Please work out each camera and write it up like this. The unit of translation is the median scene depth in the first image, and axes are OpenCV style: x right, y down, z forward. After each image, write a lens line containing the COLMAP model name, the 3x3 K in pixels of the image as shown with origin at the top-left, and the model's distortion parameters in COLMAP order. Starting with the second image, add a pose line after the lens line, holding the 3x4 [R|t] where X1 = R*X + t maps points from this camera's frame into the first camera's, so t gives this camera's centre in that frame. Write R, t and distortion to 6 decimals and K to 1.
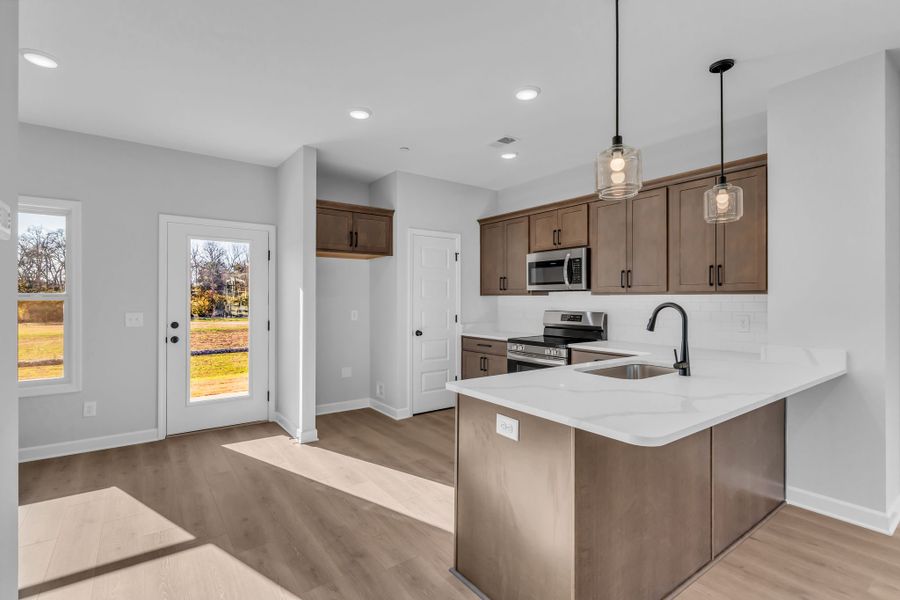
lens RADIAL K [[426.7, 0, 450.0], [0, 426.7, 300.0], [0, 0, 1]] dist [-0.001771, -0.000539]
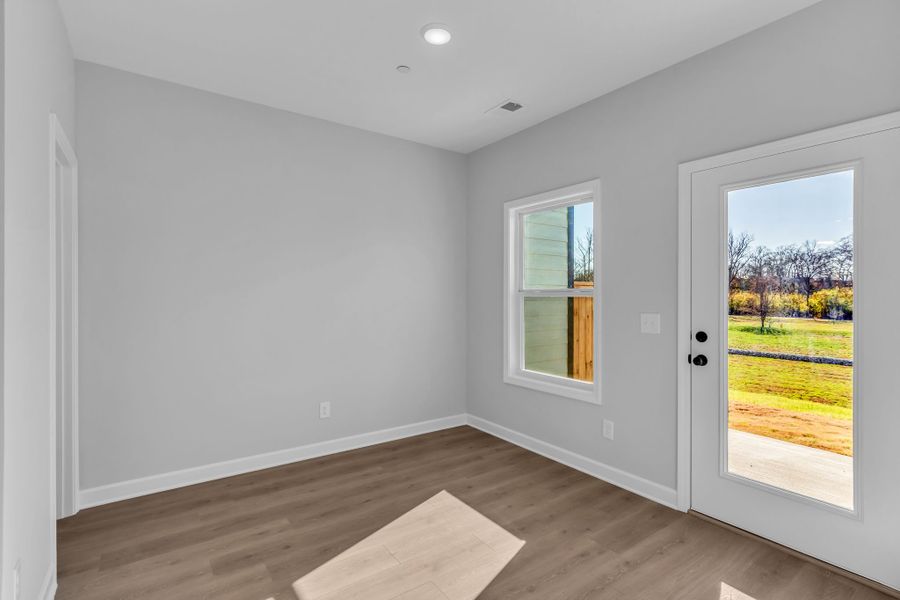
lens RADIAL K [[426.7, 0, 450.0], [0, 426.7, 300.0], [0, 0, 1]] dist [-0.001771, -0.000539]
pose [[-0.022379, 0.011815, -0.999680, -0.024076], [0.001612, 0.999929, 0.011782, -0.002381], [0.999748, -0.001348, -0.022396, 0.716209]]
